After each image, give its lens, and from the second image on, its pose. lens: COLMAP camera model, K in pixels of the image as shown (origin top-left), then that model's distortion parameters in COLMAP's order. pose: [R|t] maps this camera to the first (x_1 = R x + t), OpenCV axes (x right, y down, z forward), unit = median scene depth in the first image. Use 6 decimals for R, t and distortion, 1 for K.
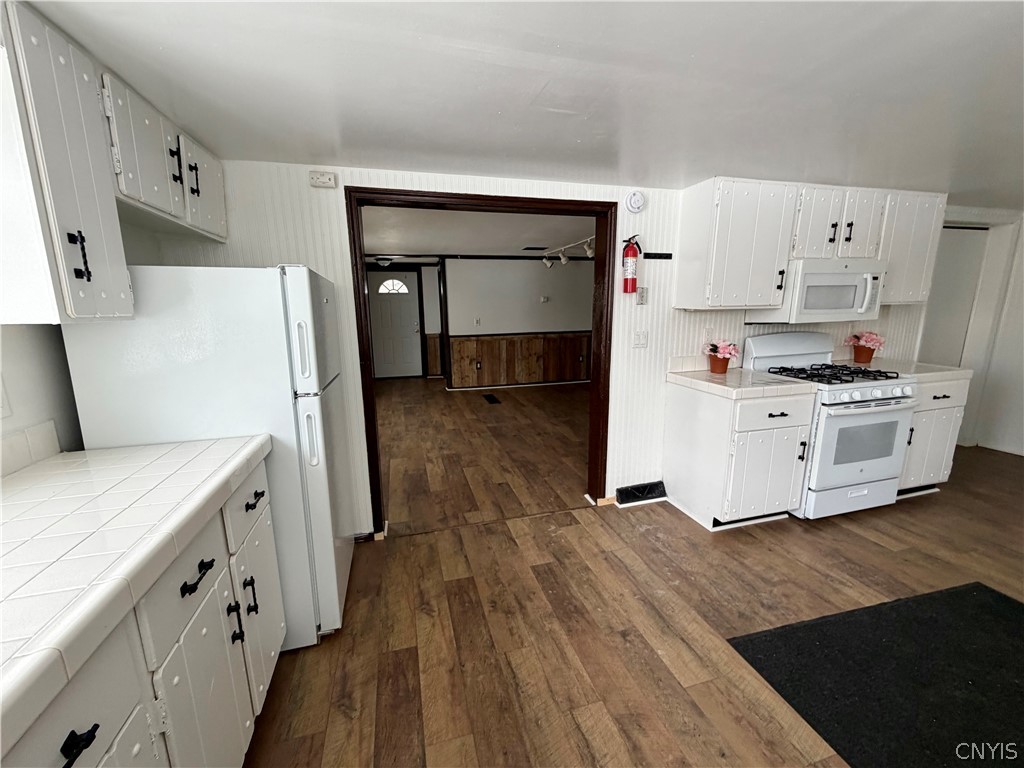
lens RADIAL K [[407.4, 0, 510.6], [0, 407.4, 385.5], [0, 0, 1]] dist [0.001490, 0.000189]
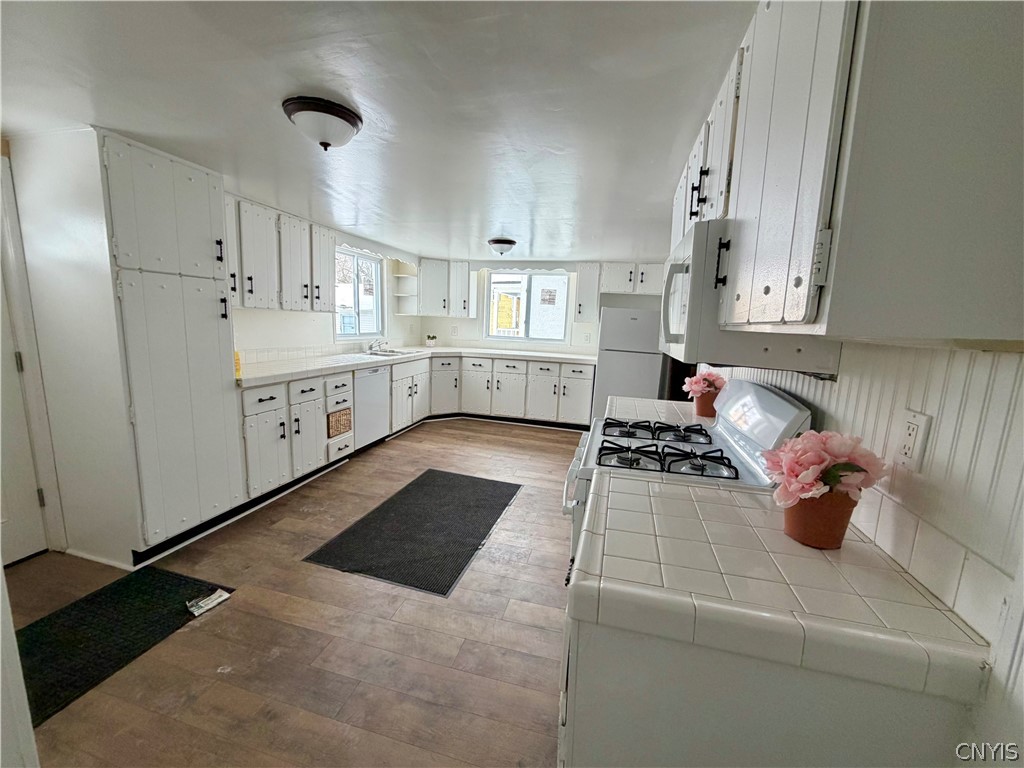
lens RADIAL K [[407.4, 0, 510.1], [0, 407.4, 384.7], [0, 0, 1]] dist [0.001490, 0.000189]
pose [[-0.507467, 0.132965, -0.851351, 1.374857], [-0.191627, 0.945865, 0.261950, -0.219966], [0.840093, 0.296073, -0.454516, 1.065725]]
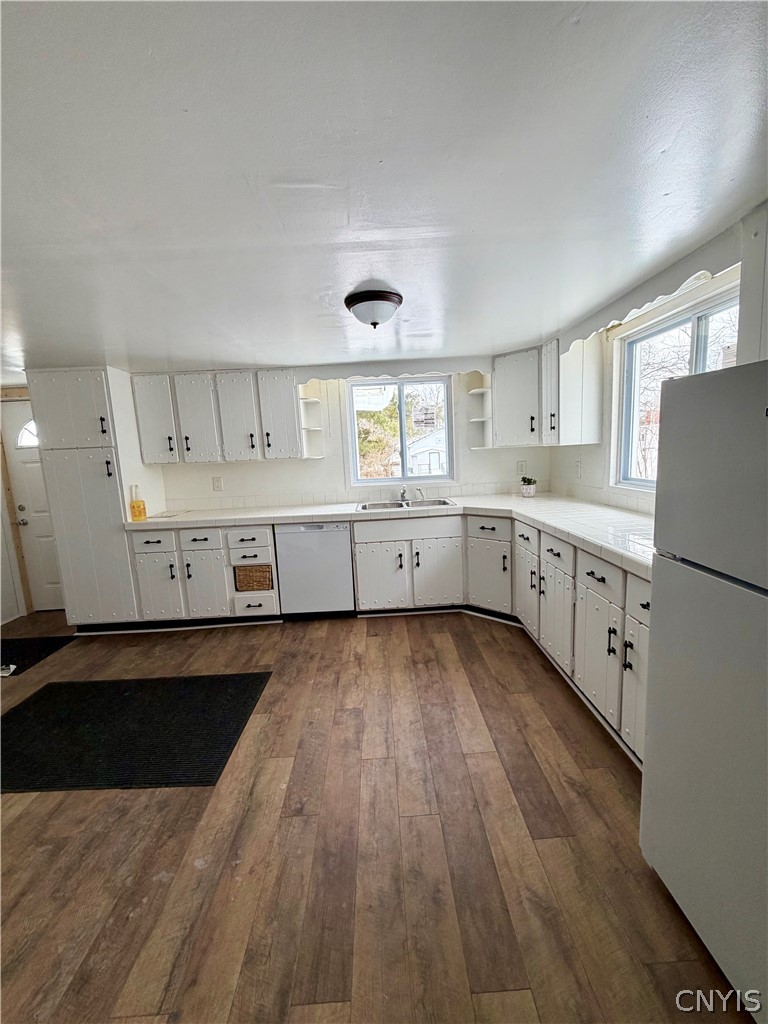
lens RADIAL K [[407.4, 0, 382.8], [0, 407.4, 509.0], [0, 0, 1]] dist [0.001490, 0.000189]
pose [[-0.965130, 0.029185, 0.260140, -0.104500], [0.112639, 0.943362, 0.312058, -0.191669], [-0.236299, 0.330478, -0.913754, 1.005927]]
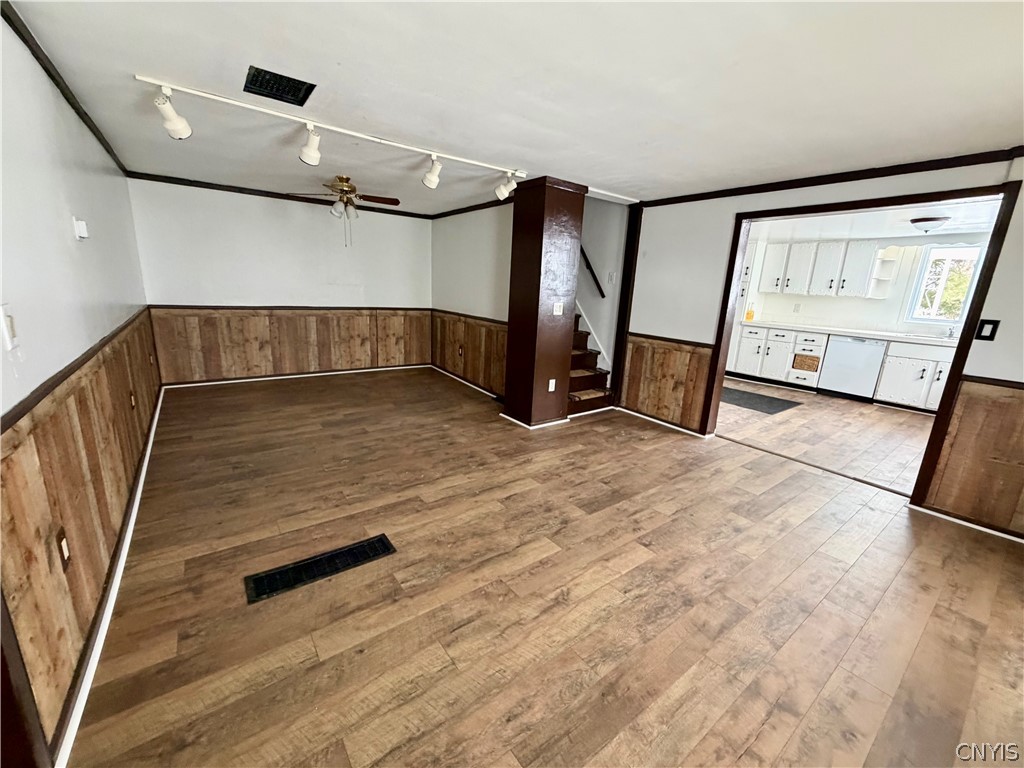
lens RADIAL K [[407.4, 0, 510.6], [0, 407.4, 385.1], [0, 0, 1]] dist [0.001490, 0.000189]
pose [[-0.361104, -0.222935, 0.905485, -0.802086], [0.139182, 0.947243, 0.288721, -0.381800], [-0.922080, 0.230285, -0.311025, 2.155813]]
